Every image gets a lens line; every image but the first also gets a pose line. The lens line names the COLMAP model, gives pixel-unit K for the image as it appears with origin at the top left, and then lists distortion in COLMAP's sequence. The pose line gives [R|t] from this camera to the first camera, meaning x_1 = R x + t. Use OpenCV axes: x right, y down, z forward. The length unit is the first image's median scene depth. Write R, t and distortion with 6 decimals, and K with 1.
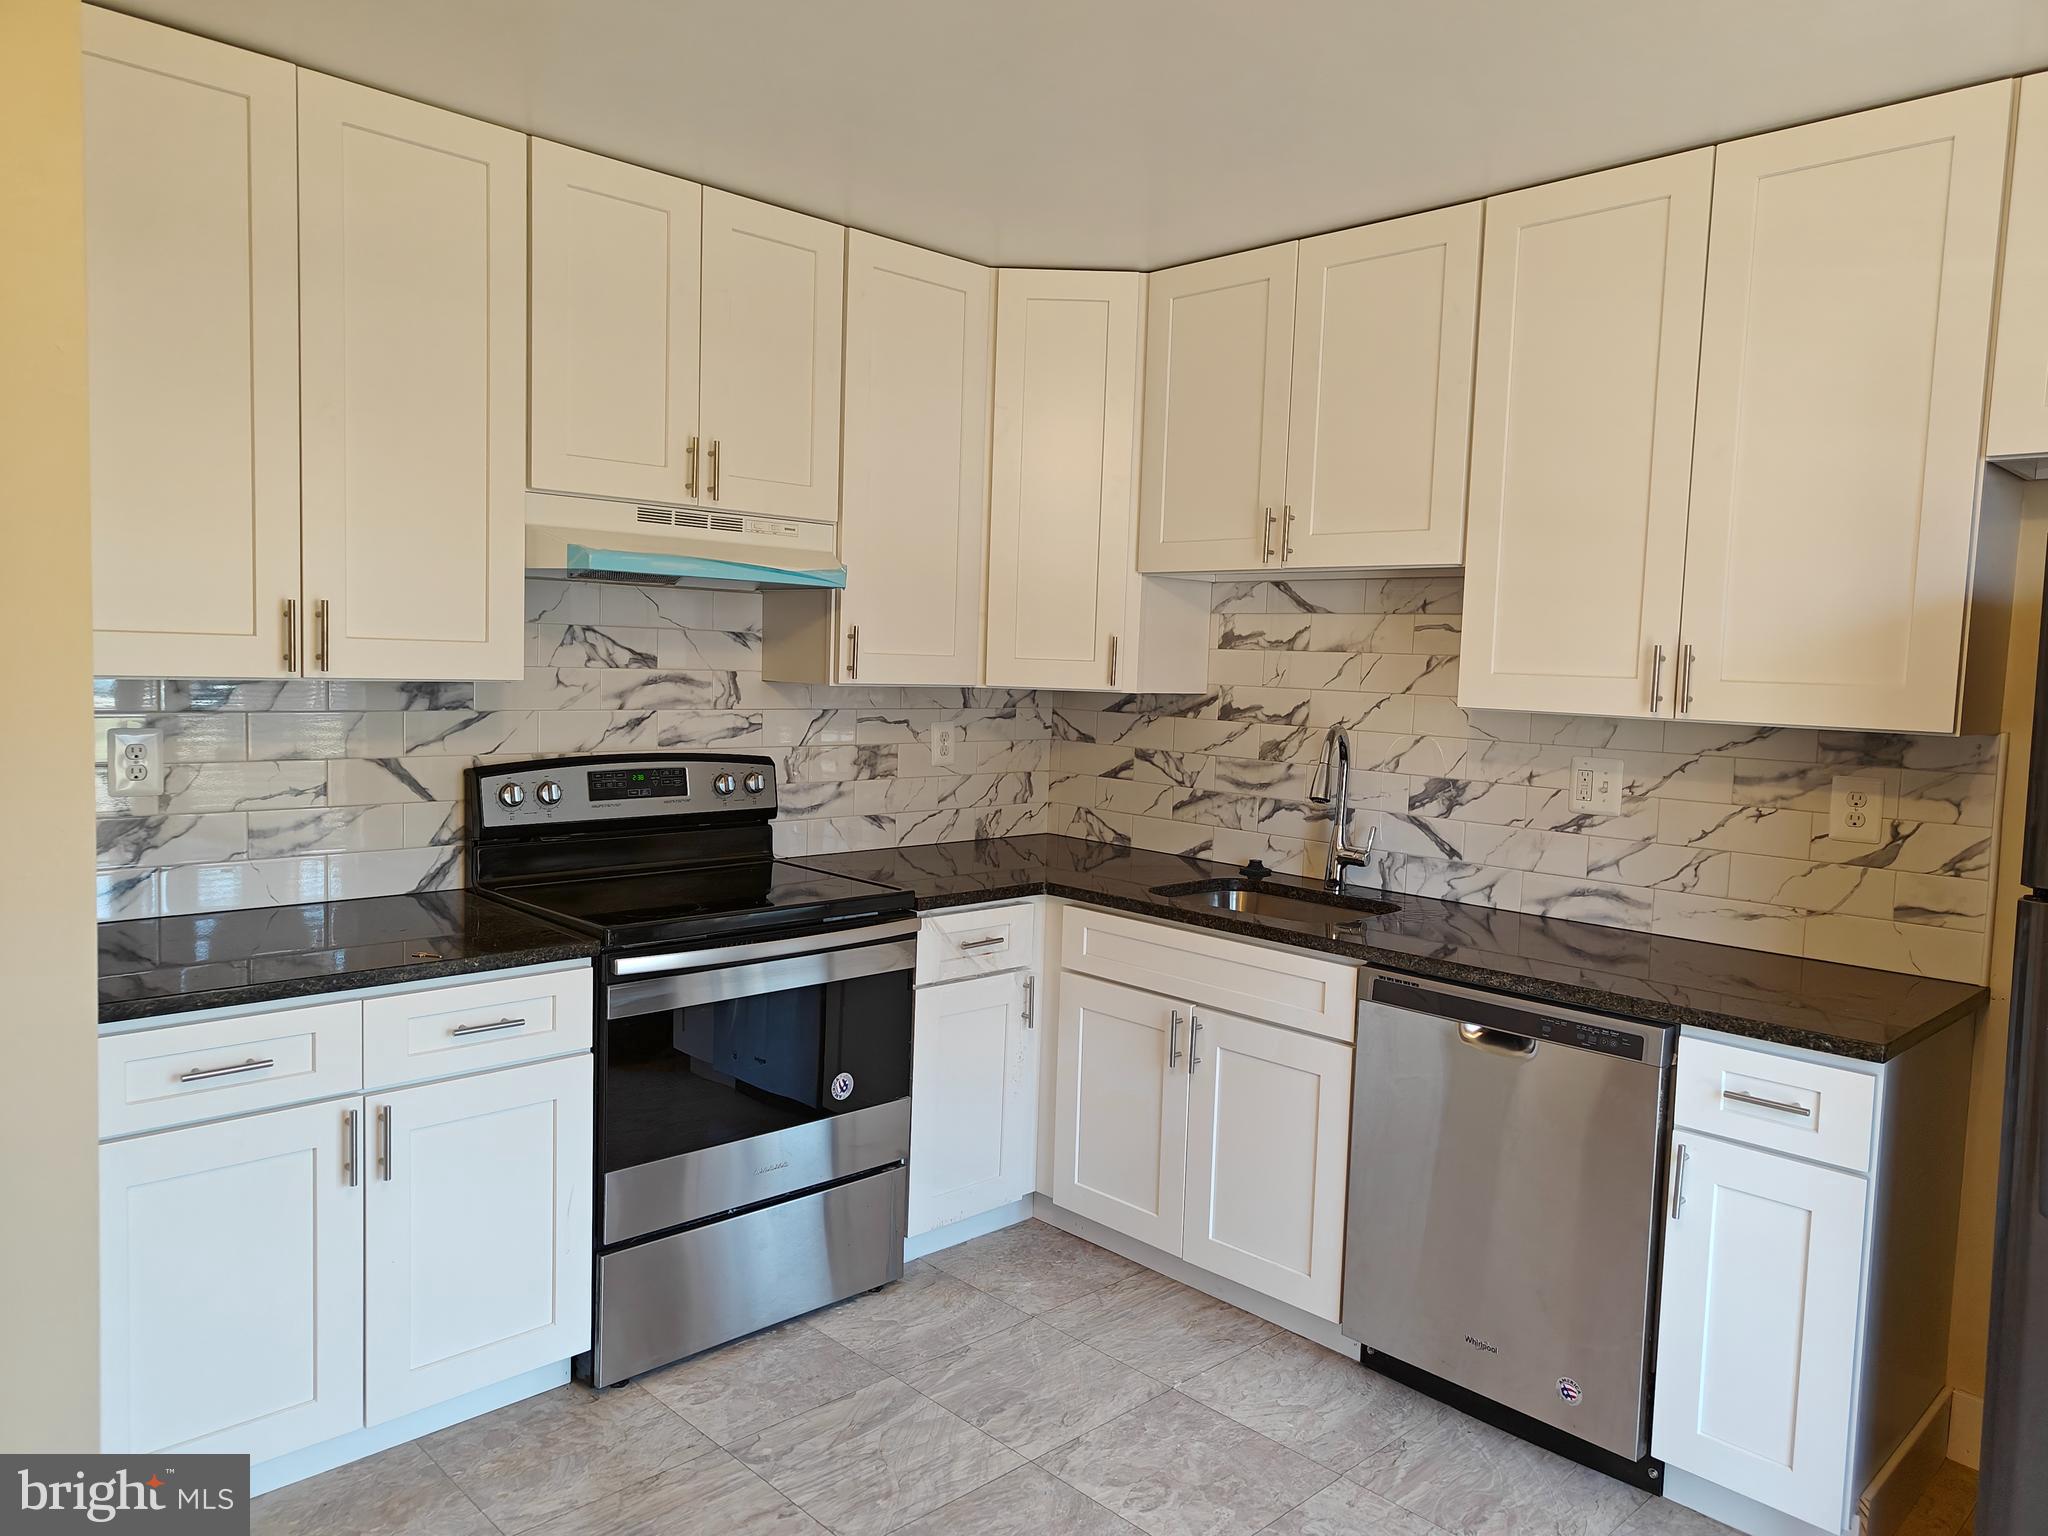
lens RADIAL K [[1424.2, 0, 1021.0], [0, 1424.2, 770.1], [0, 0, 1]] dist [0.020717, -0.003319]
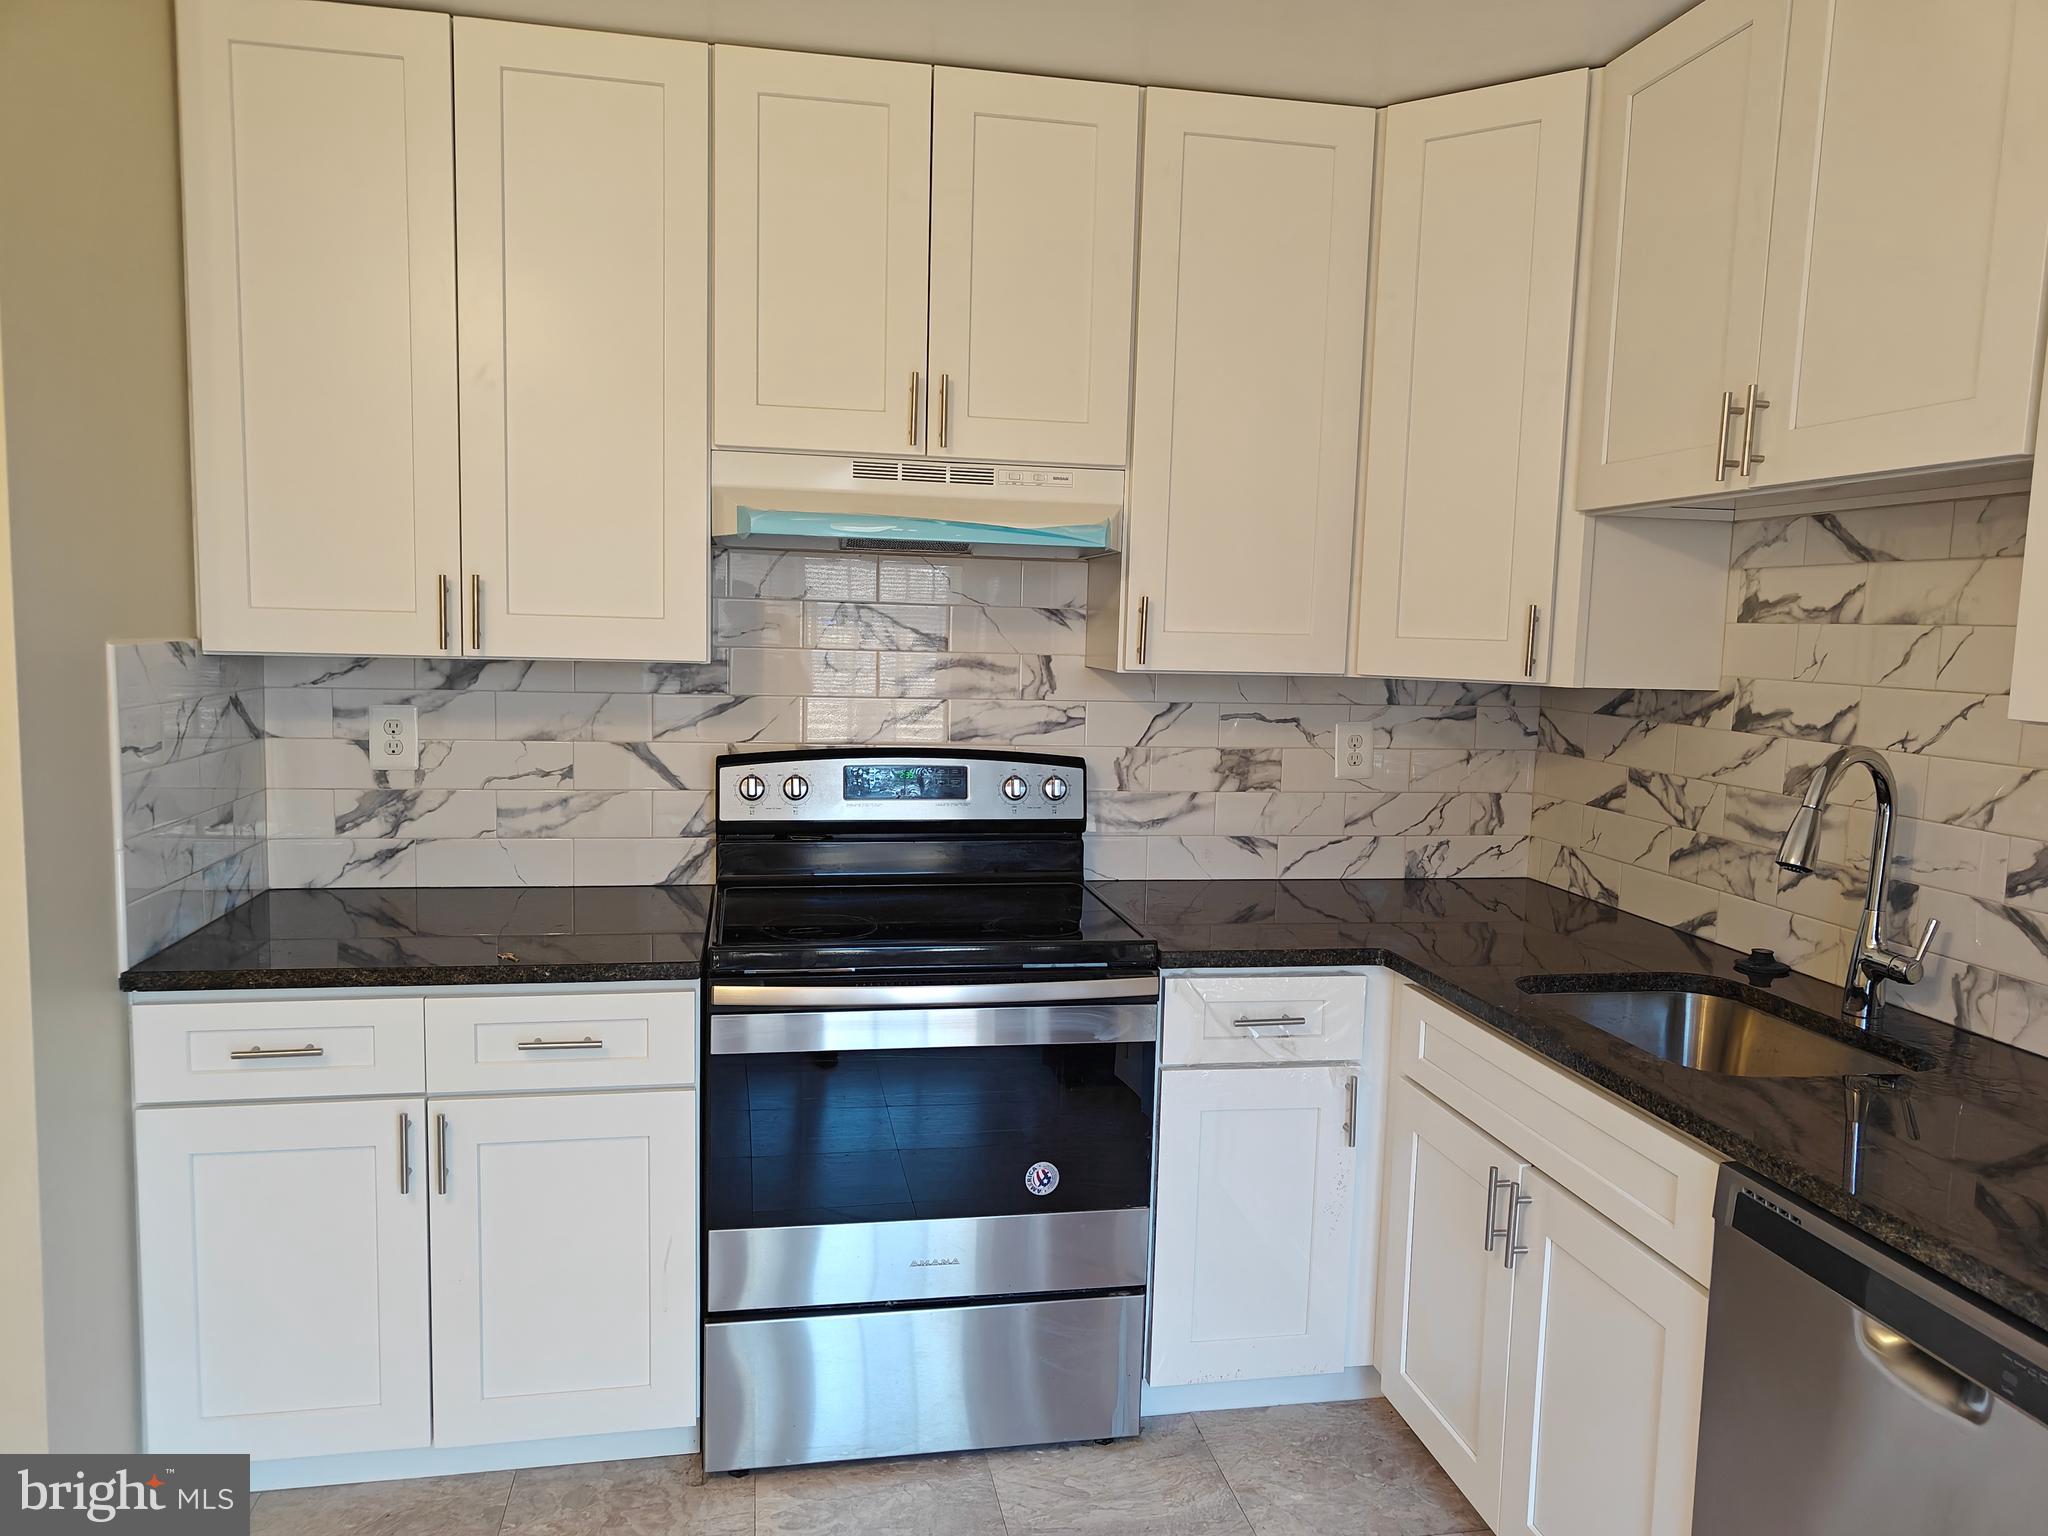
lens RADIAL K [[1424.2, 0, 1024.9], [0, 1424.2, 776.0], [0, 0, 1]] dist [0.020717, -0.003319]
pose [[0.833614, 0.048875, -0.550181, 0.285286], [-0.044718, 0.998780, 0.020971, -0.016701], [0.550534, 0.007121, 0.834782, 0.326528]]
